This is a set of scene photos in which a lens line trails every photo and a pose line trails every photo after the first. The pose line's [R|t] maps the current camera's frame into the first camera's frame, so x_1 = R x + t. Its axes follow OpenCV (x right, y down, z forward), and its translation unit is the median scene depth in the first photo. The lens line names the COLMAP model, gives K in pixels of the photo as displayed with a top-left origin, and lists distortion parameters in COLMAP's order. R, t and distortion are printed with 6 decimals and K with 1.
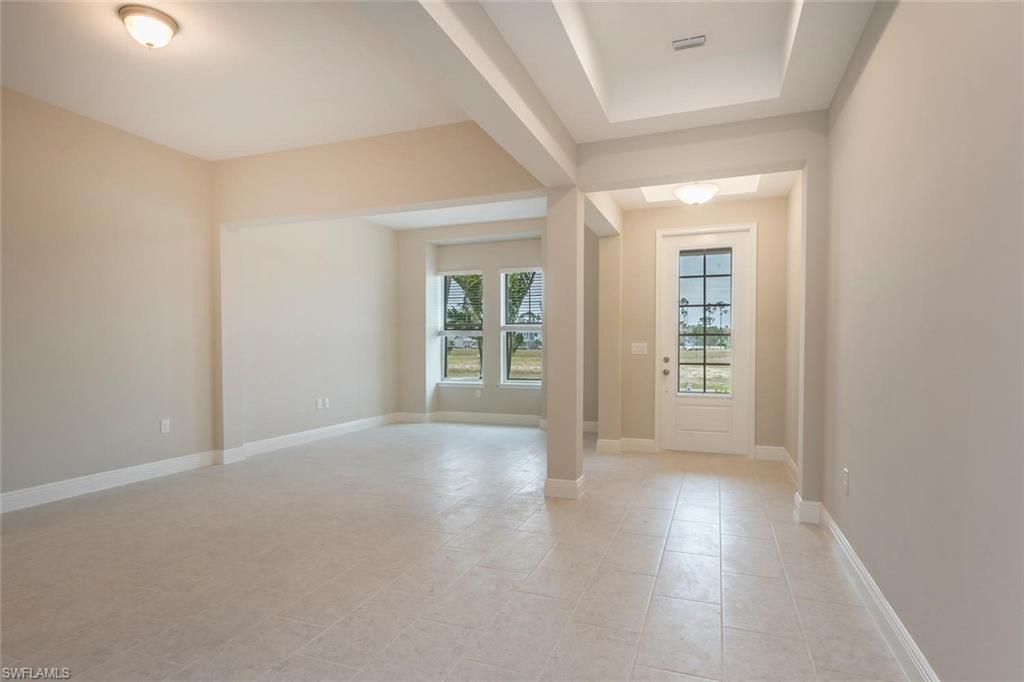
lens RADIAL K [[547.3, 0, 506.2], [0, 547.3, 347.1], [0, 0, 1]] dist [0.013696, -0.000492]
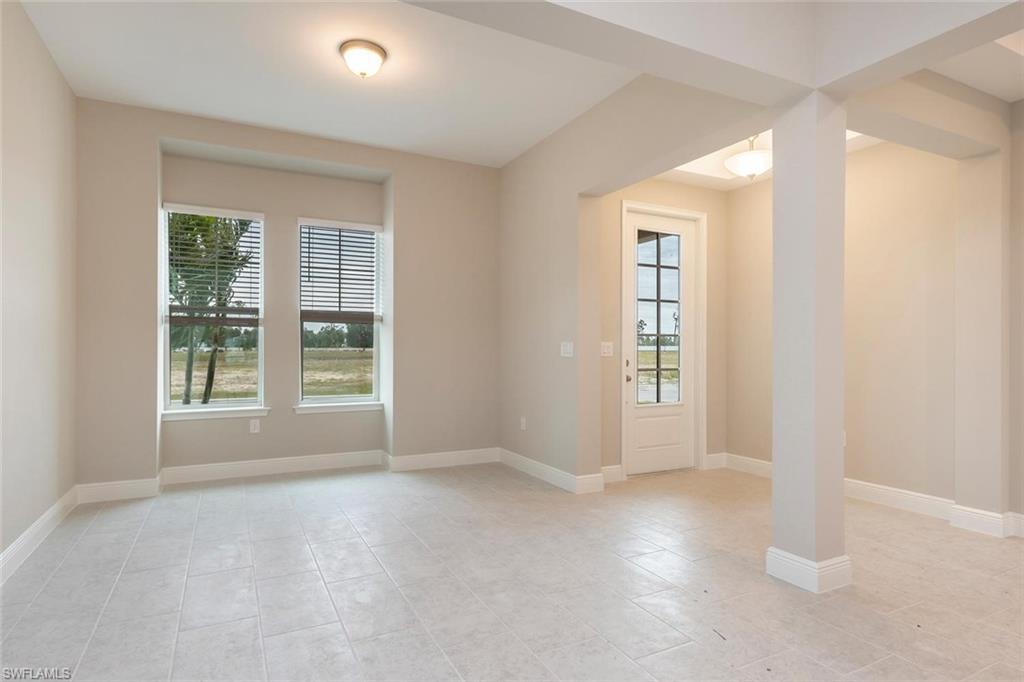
lens RADIAL K [[547.3, 0, 506.2], [0, 547.3, 347.1], [0, 0, 1]] dist [0.013696, -0.000492]
pose [[0.673343, 0.008973, 0.739276, -0.428963], [-0.004404, 0.999957, -0.008126, 0.006941], [-0.739317, 0.002216, 0.673354, 0.591143]]
